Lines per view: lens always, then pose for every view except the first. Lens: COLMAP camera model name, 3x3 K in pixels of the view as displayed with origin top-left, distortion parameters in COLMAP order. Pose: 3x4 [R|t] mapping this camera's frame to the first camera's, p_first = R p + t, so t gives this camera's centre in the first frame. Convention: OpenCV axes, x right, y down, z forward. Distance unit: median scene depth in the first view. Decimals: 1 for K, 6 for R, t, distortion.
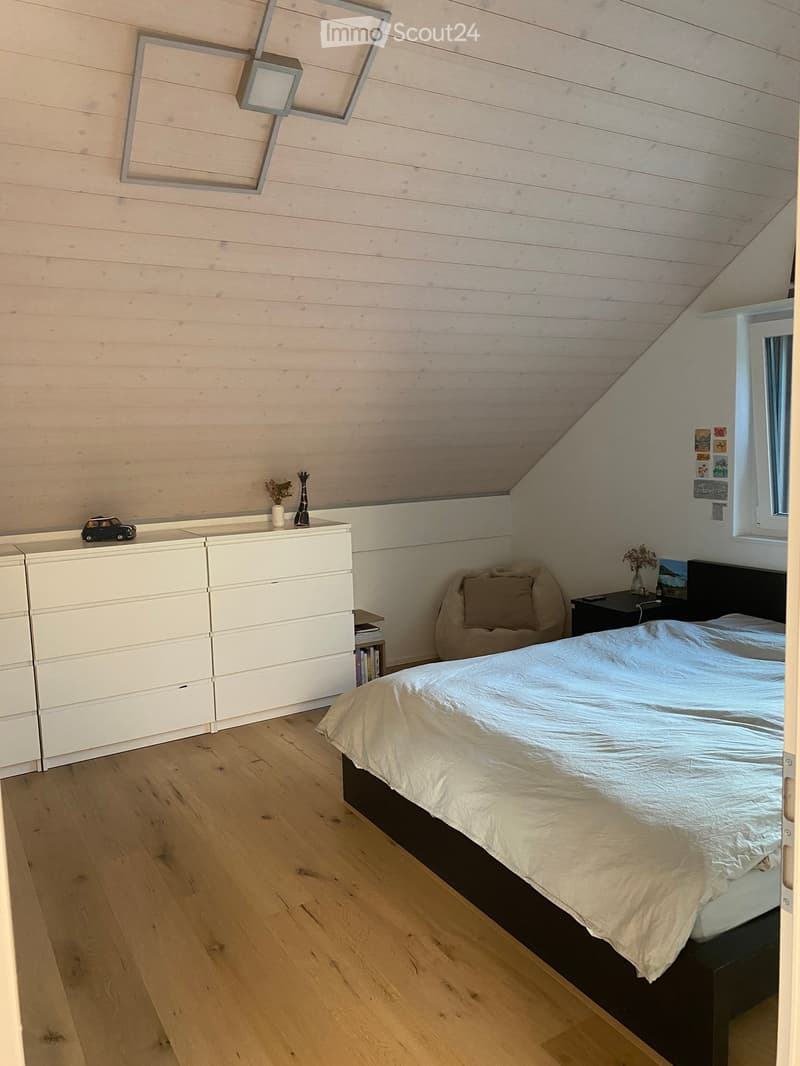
lens RADIAL K [[831.7, 0, 400.0], [0, 831.7, 533.0], [0, 0, 1]] dist [0.075313, -0.068708]
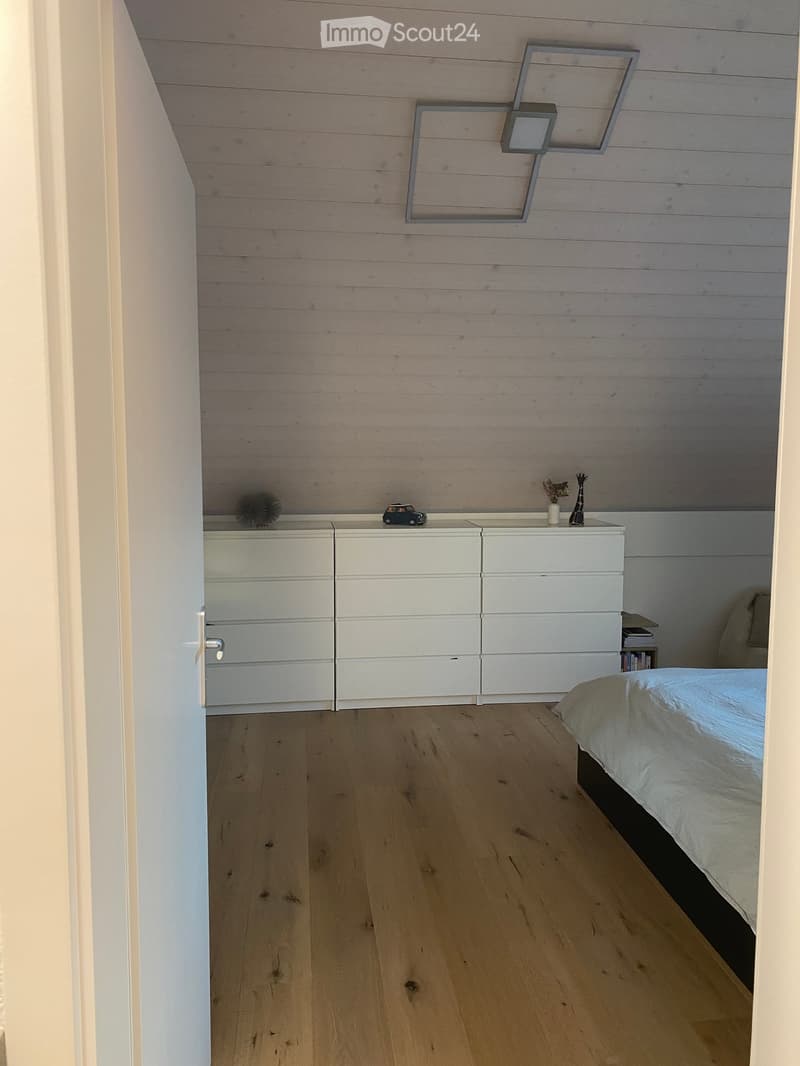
lens RADIAL K [[831.7, 0, 400.0], [0, 831.7, 533.0], [0, 0, 1]] dist [0.075313, -0.068708]
pose [[0.916611, 0.079303, -0.391836, 0.140892], [-0.082169, 0.996573, 0.009478, 0.014553], [0.391245, 0.023509, 0.919986, -0.084908]]
